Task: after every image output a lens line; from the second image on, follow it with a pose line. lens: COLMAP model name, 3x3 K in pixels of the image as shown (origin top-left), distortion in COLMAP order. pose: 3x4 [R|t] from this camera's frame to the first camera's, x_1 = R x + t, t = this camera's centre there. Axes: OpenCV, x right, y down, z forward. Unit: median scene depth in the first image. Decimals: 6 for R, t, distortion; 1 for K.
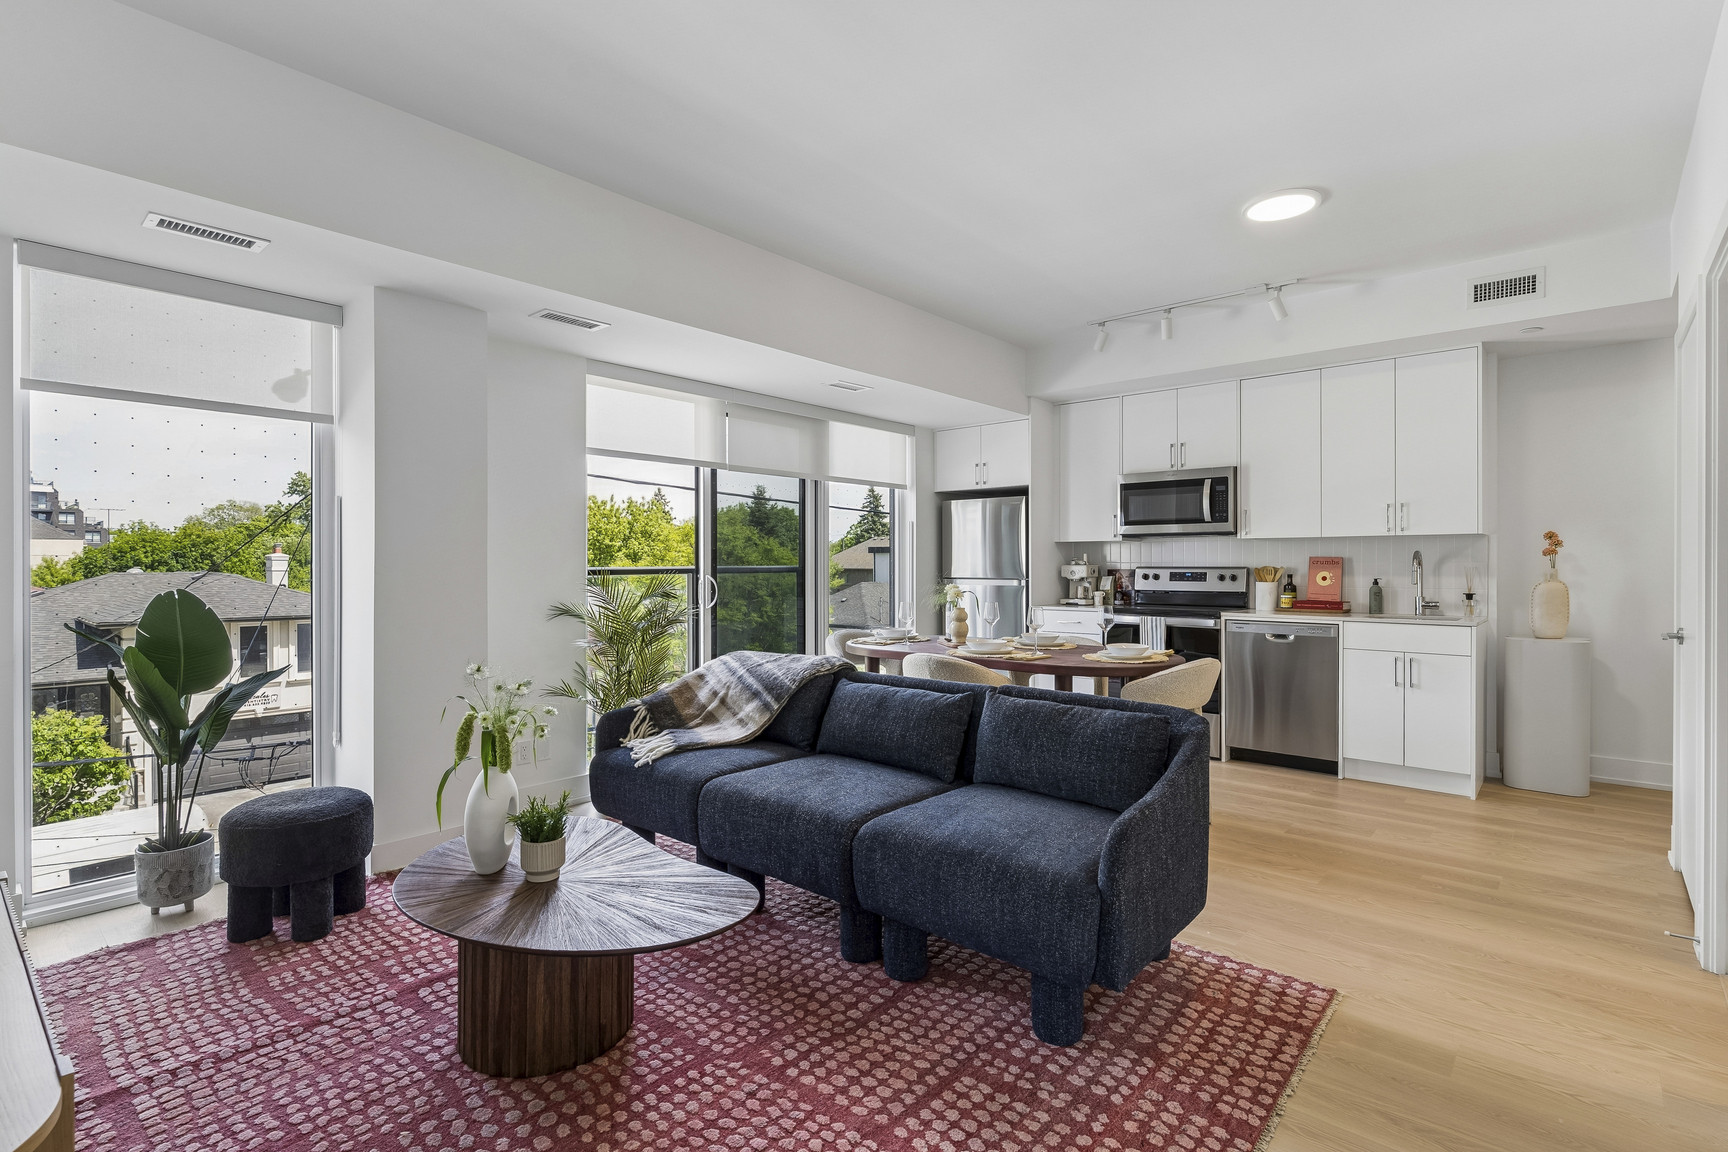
lens RADIAL K [[830.6, 0, 856.4], [0, 830.6, 565.8], [0, 0, 1]] dist [-0.001247, -0.000657]
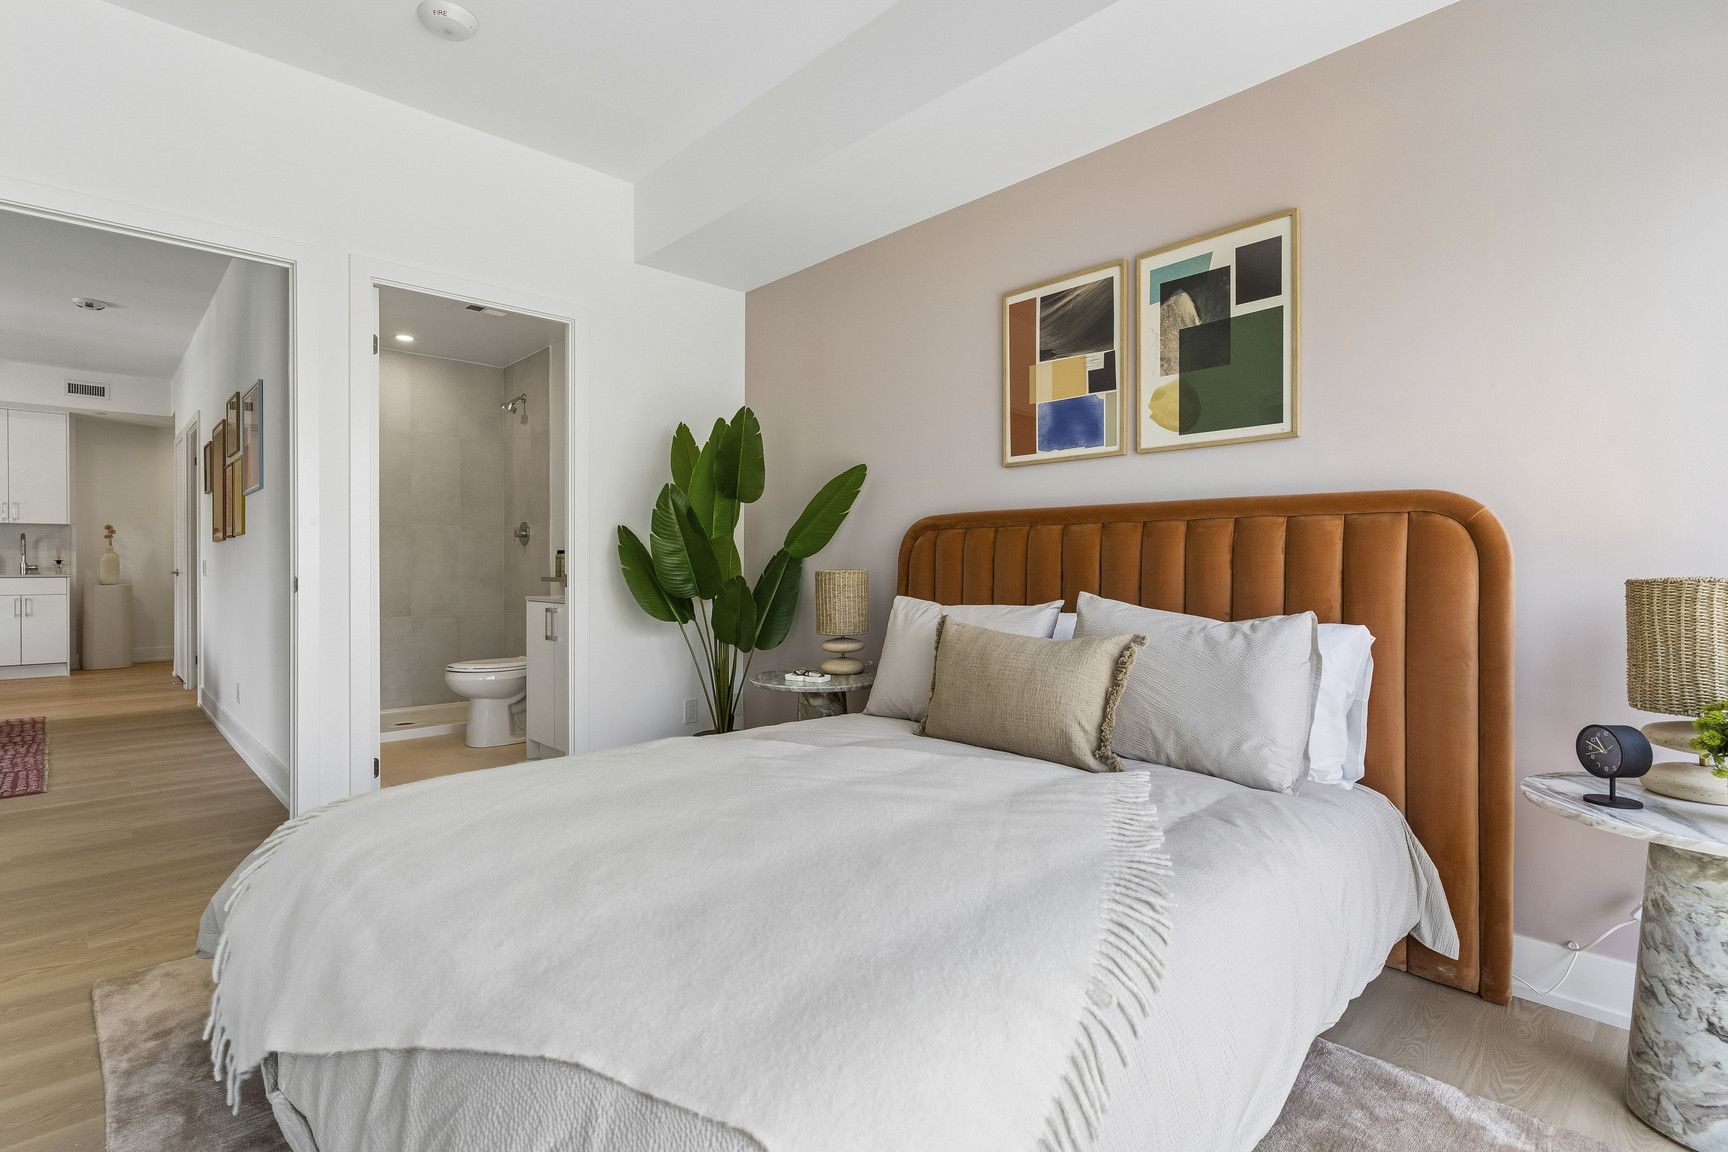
lens RADIAL K [[830.6, 0, 856.4], [0, 830.6, 565.8], [0, 0, 1]] dist [-0.001247, -0.000657]
pose [[0.095310, -0.006998, 0.995423, -0.702202], [-0.002181, 0.999971, 0.007239, 0.026876], [-0.995445, -0.002861, 0.095292, -0.688348]]
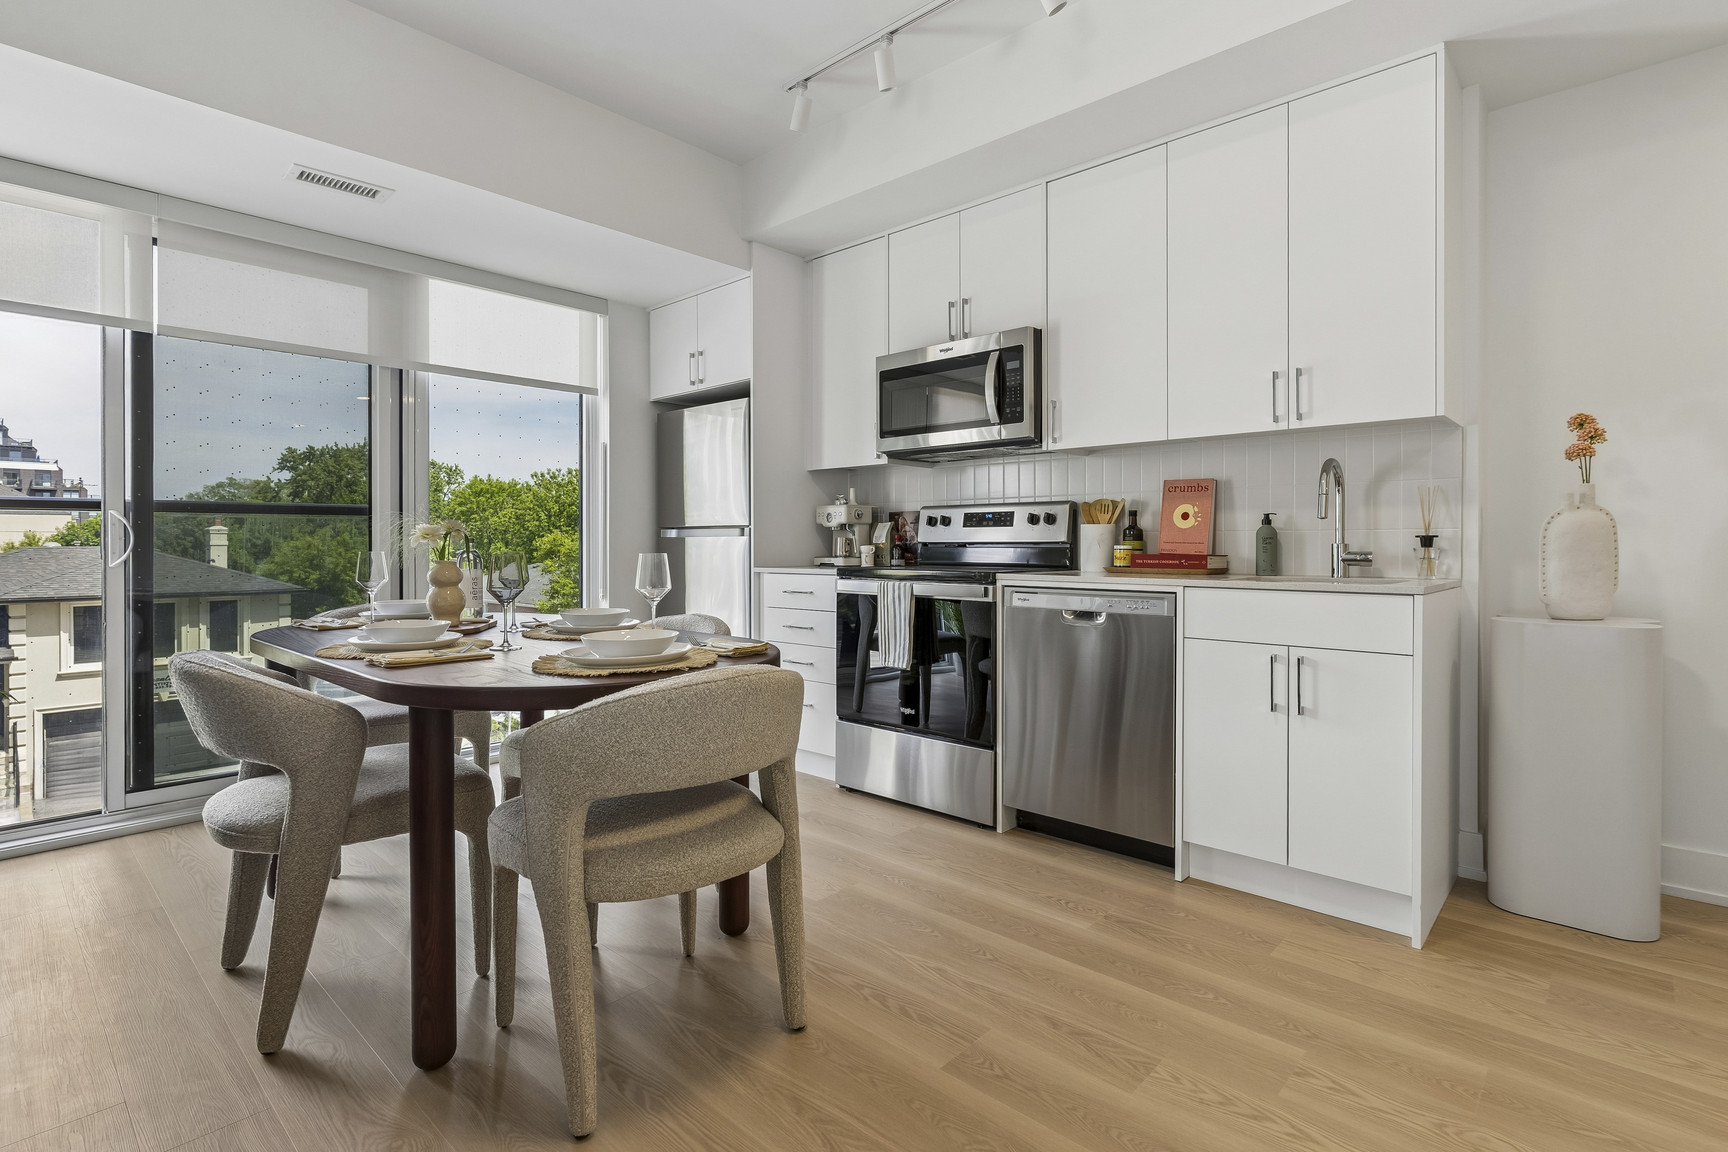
lens RADIAL K [[822.4, 0, 860.0], [0, 822.4, 550.8], [0, 0, 1]] dist [-0.001999, -0.000313]
pose [[0.999506, -0.002457, -0.031346, 0.359597], [0.002704, 0.999966, 0.007852, 0.035294], [0.031326, -0.007933, 0.999478, 0.422752]]
